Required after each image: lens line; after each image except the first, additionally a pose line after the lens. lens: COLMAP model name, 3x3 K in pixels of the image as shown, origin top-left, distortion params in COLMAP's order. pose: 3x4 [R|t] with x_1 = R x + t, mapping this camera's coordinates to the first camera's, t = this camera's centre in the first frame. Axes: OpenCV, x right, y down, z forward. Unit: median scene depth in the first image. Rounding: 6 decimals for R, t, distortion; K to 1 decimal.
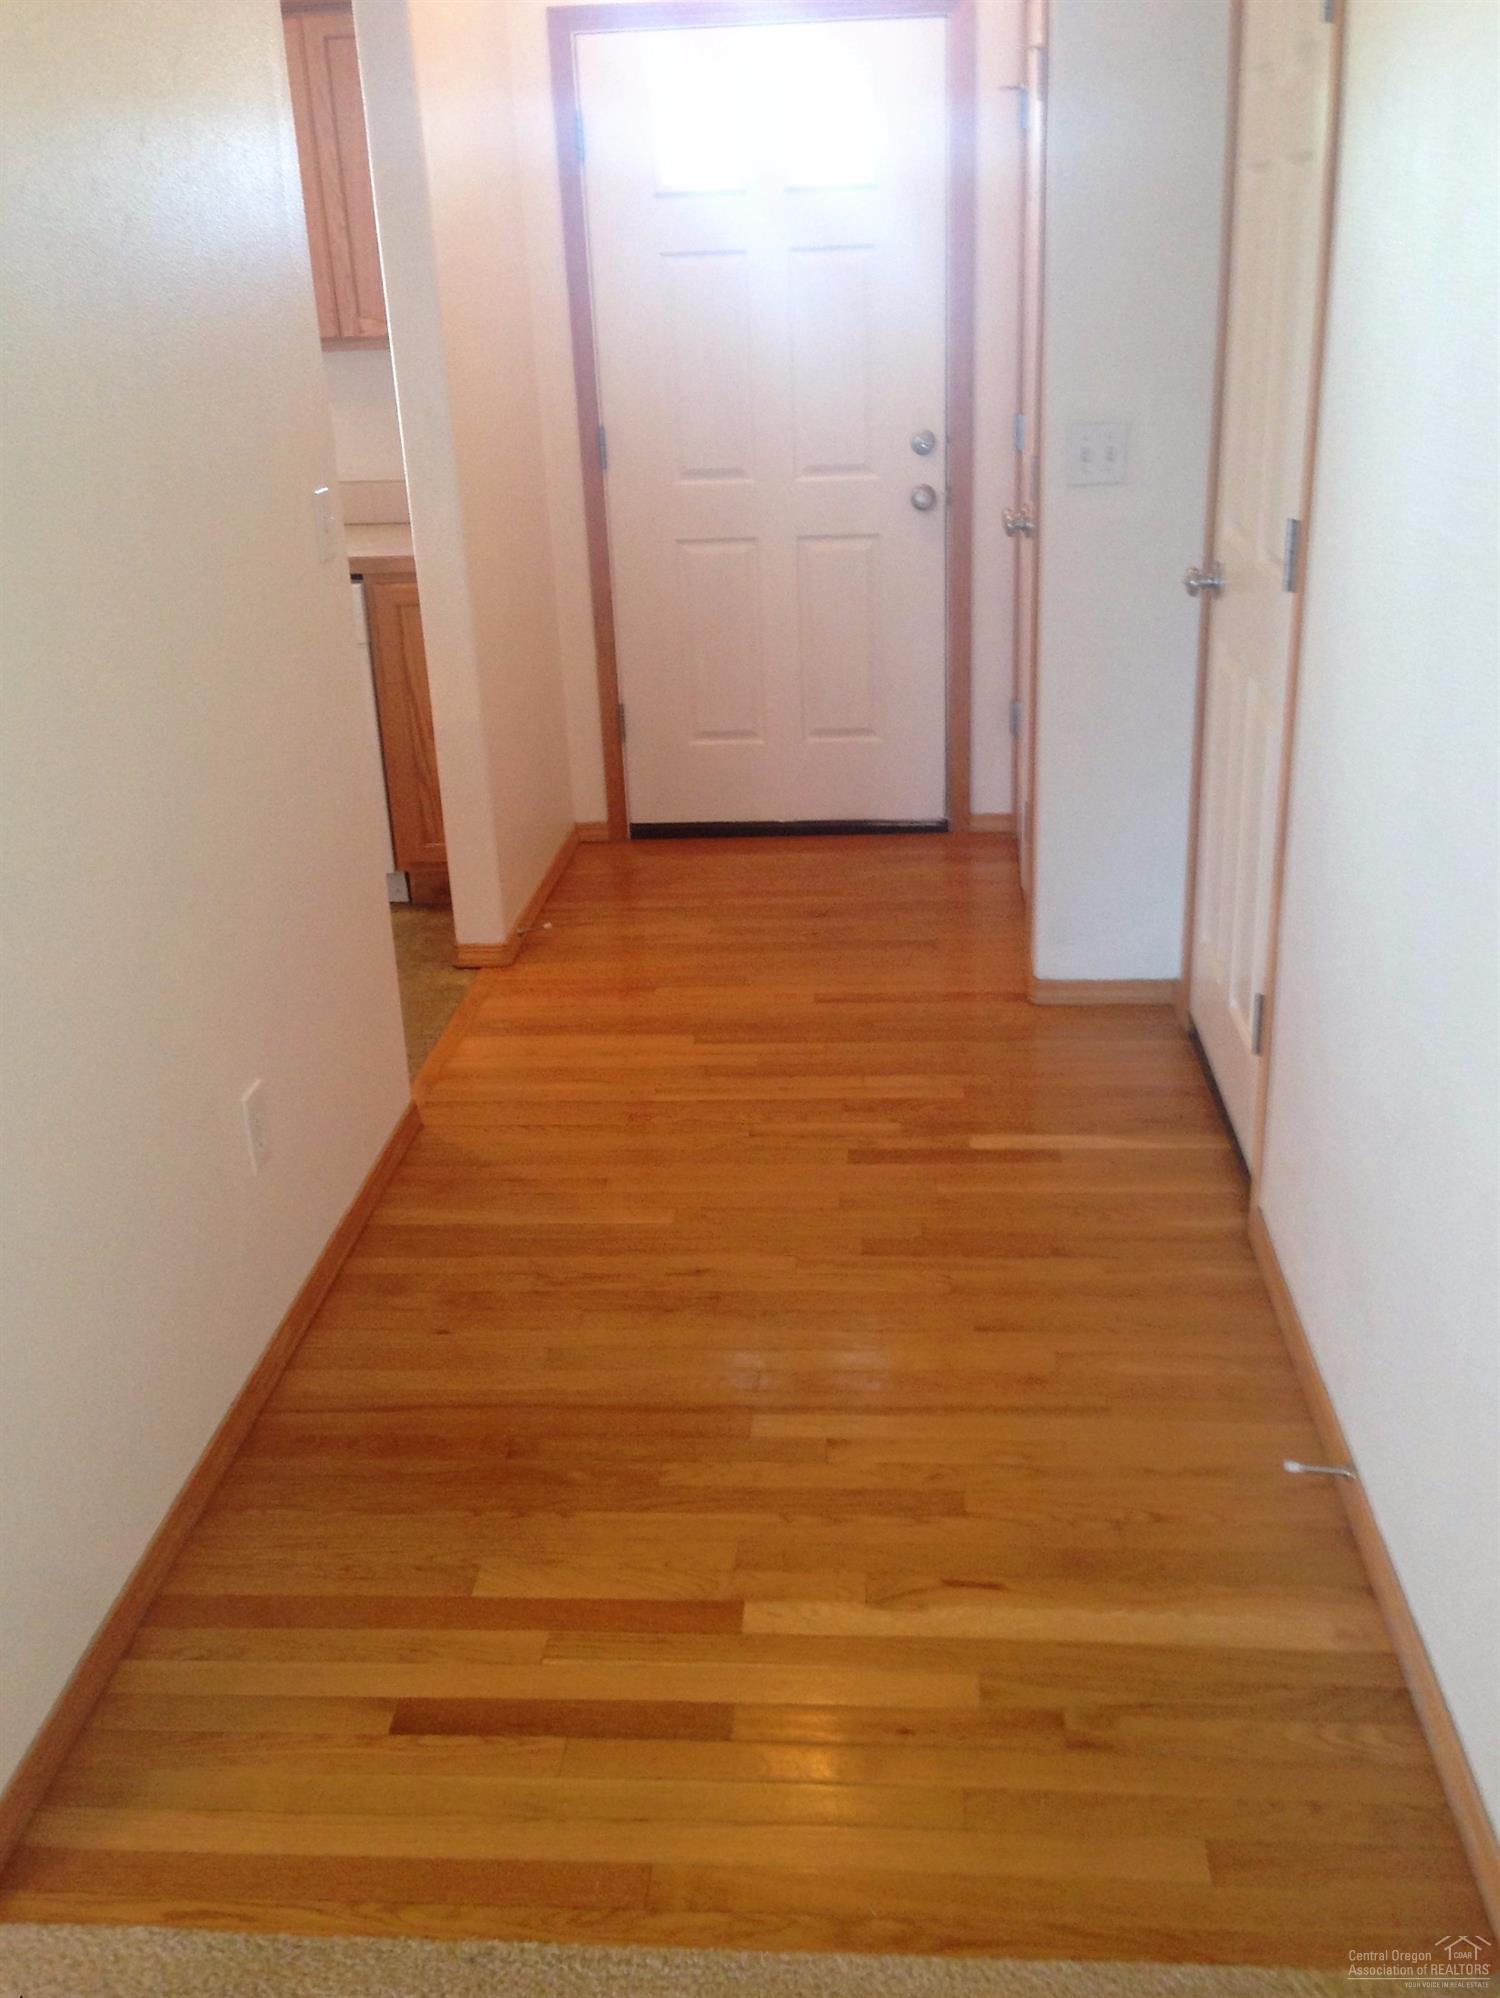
lens RADIAL K [[1879.0, 0, 750.0], [0, 1879.0, 999.0], [0, 0, 1]] dist [-0.004445, -0.003644]
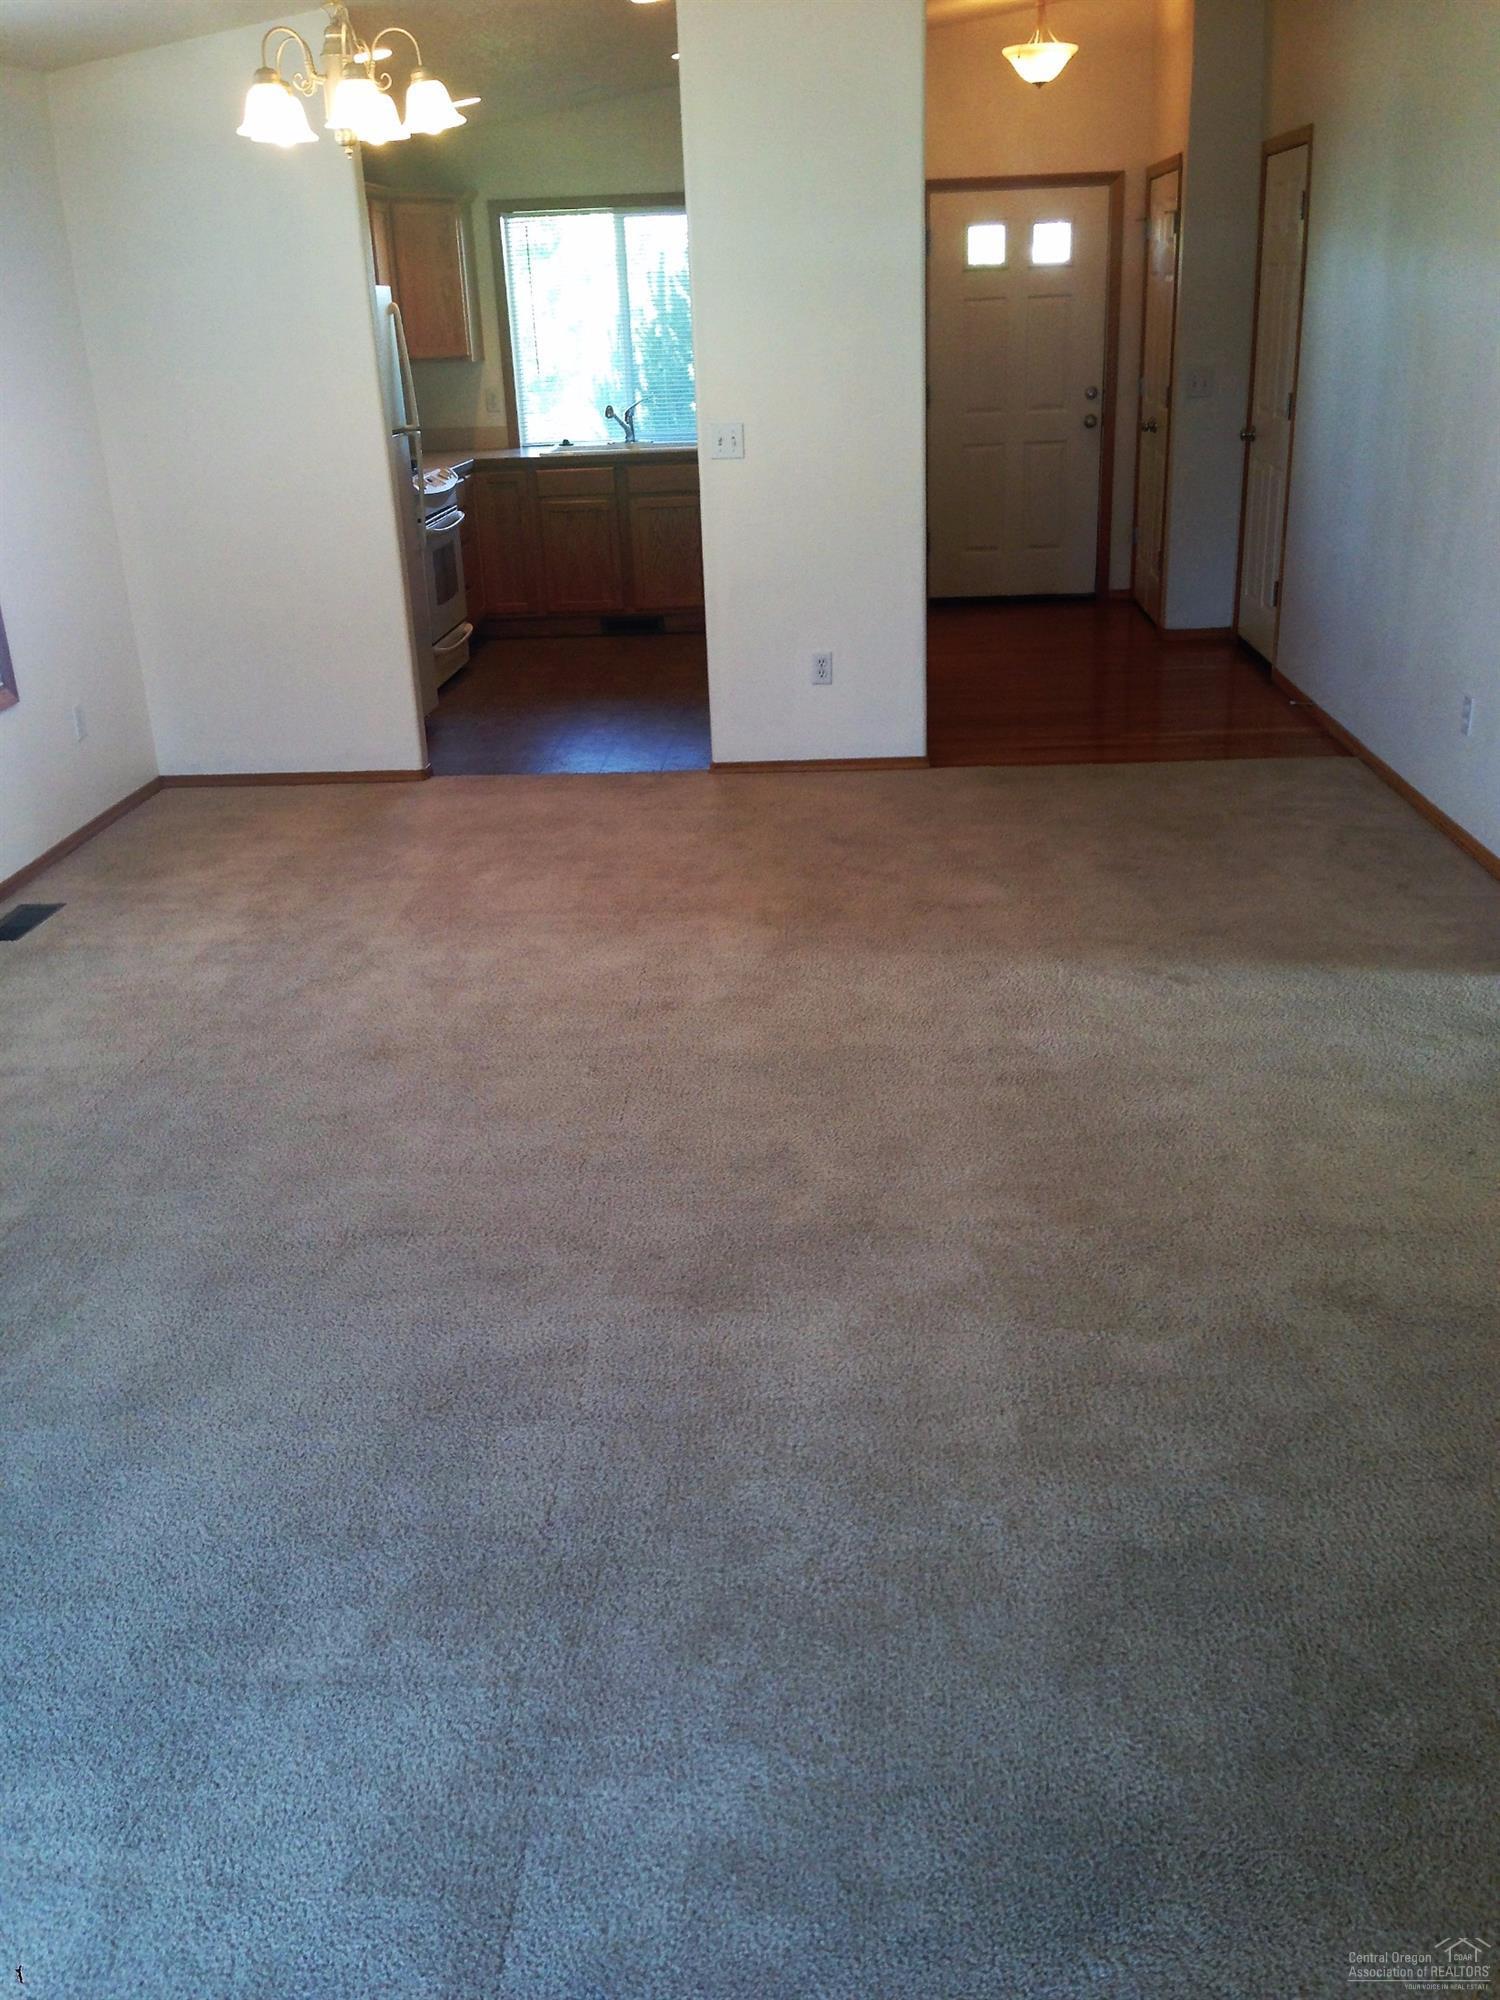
lens RADIAL K [[1880.8, 0, 750.0], [0, 1880.8, 1000.0], [0, 0, 1]] dist [-0.004445, -0.003644]
pose [[0.999278, -0.015837, 0.034527, -0.411527], [0.016764, 0.999502, -0.026728, 0.468363], [-0.034087, 0.027288, 0.999046, -1.145260]]
